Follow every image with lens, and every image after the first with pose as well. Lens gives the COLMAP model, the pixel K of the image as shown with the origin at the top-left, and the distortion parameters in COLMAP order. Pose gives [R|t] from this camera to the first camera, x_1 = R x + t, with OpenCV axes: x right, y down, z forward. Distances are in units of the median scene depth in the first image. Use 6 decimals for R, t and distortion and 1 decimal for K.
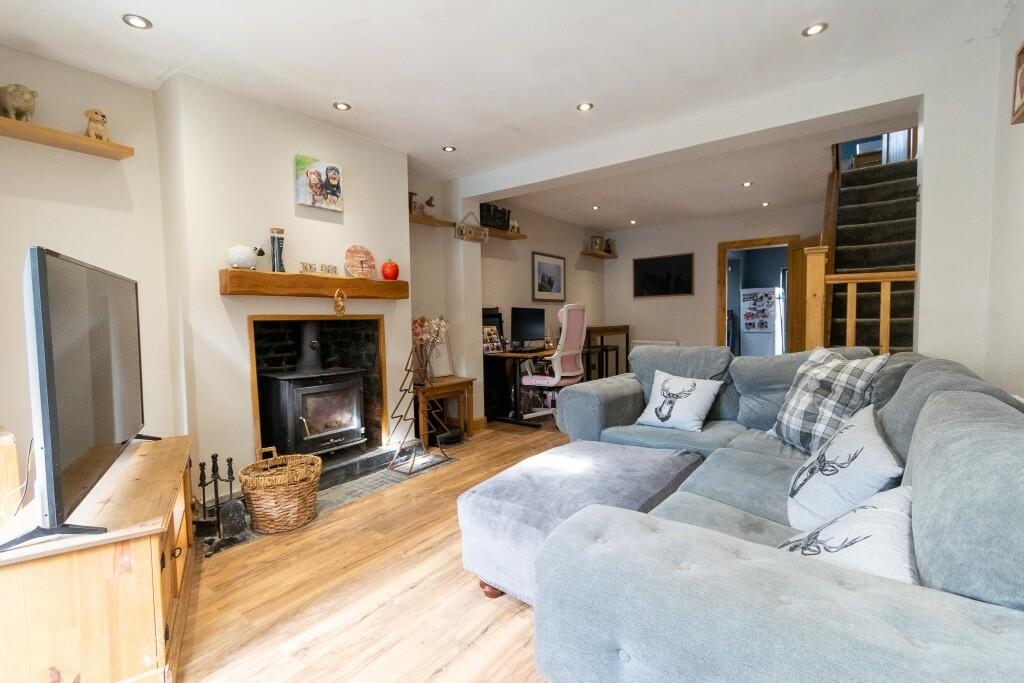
lens RADIAL K [[456.2, 0, 511.1], [0, 456.2, 341.3], [0, 0, 1]] dist [0.000369, 0.000064]
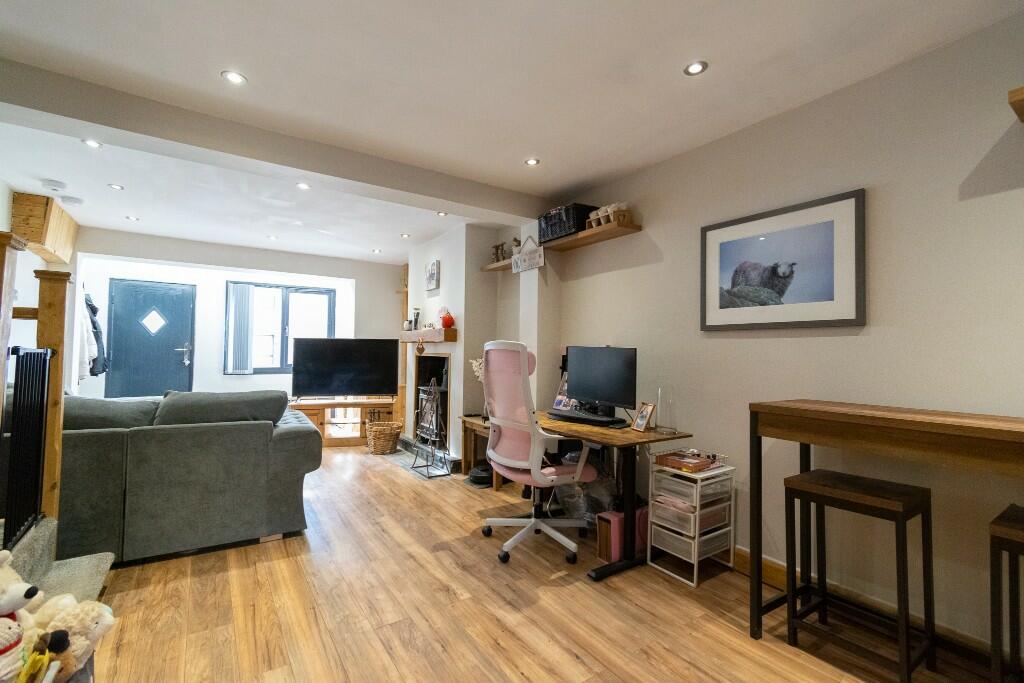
lens RADIAL K [[456.2, 0, 511.8], [0, 456.2, 337.8], [0, 0, 1]] dist [0.000369, 0.000064]
pose [[-0.333675, -0.017618, -0.942524, 0.547166], [-0.055485, 0.998459, 0.000979, -0.069061], [0.941054, 0.052623, -0.334138, 0.952126]]
